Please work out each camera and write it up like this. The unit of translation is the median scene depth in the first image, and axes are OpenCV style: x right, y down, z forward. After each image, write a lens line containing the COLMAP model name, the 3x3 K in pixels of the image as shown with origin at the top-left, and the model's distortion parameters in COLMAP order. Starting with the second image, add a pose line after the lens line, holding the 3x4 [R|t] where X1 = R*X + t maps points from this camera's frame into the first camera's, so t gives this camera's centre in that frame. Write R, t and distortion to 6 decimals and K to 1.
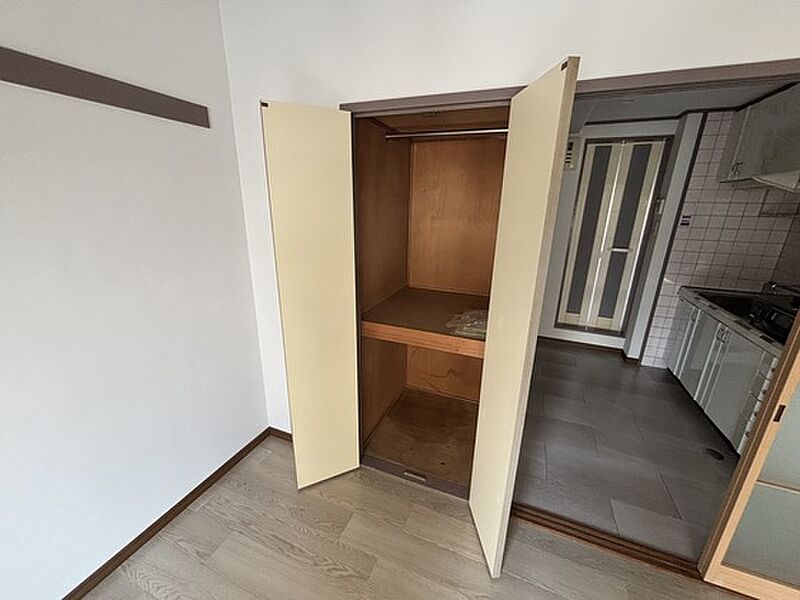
lens RADIAL K [[322.9, 0, 397.4], [0, 322.9, 301.5], [0, 0, 1]] dist [-0.000422, 0.000159]
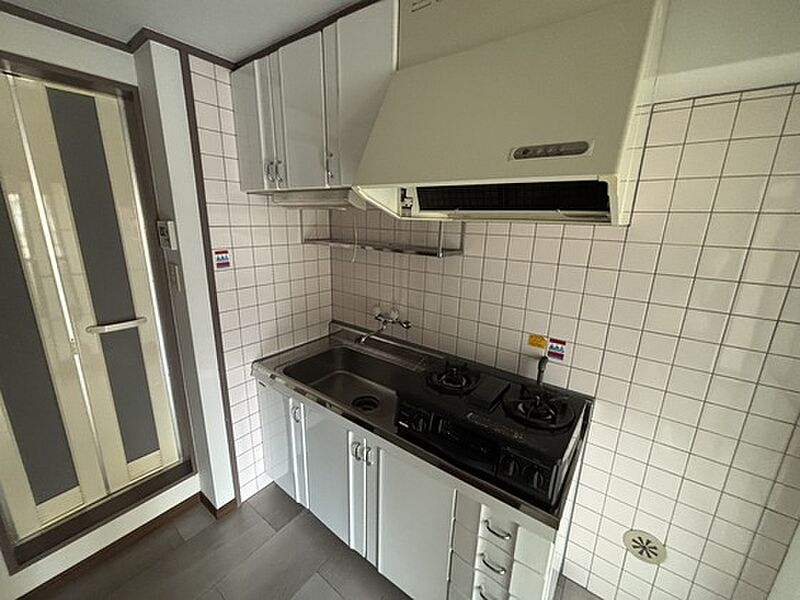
lens RADIAL K [[322.9, 0, 400.2], [0, 322.9, 301.3], [0, 0, 1]] dist [-0.000422, 0.000159]
pose [[0.243552, -0.254239, 0.935973, 0.437011], [0.262242, 0.946349, 0.188818, -0.208664], [-0.933762, 0.199465, 0.297158, 0.573489]]
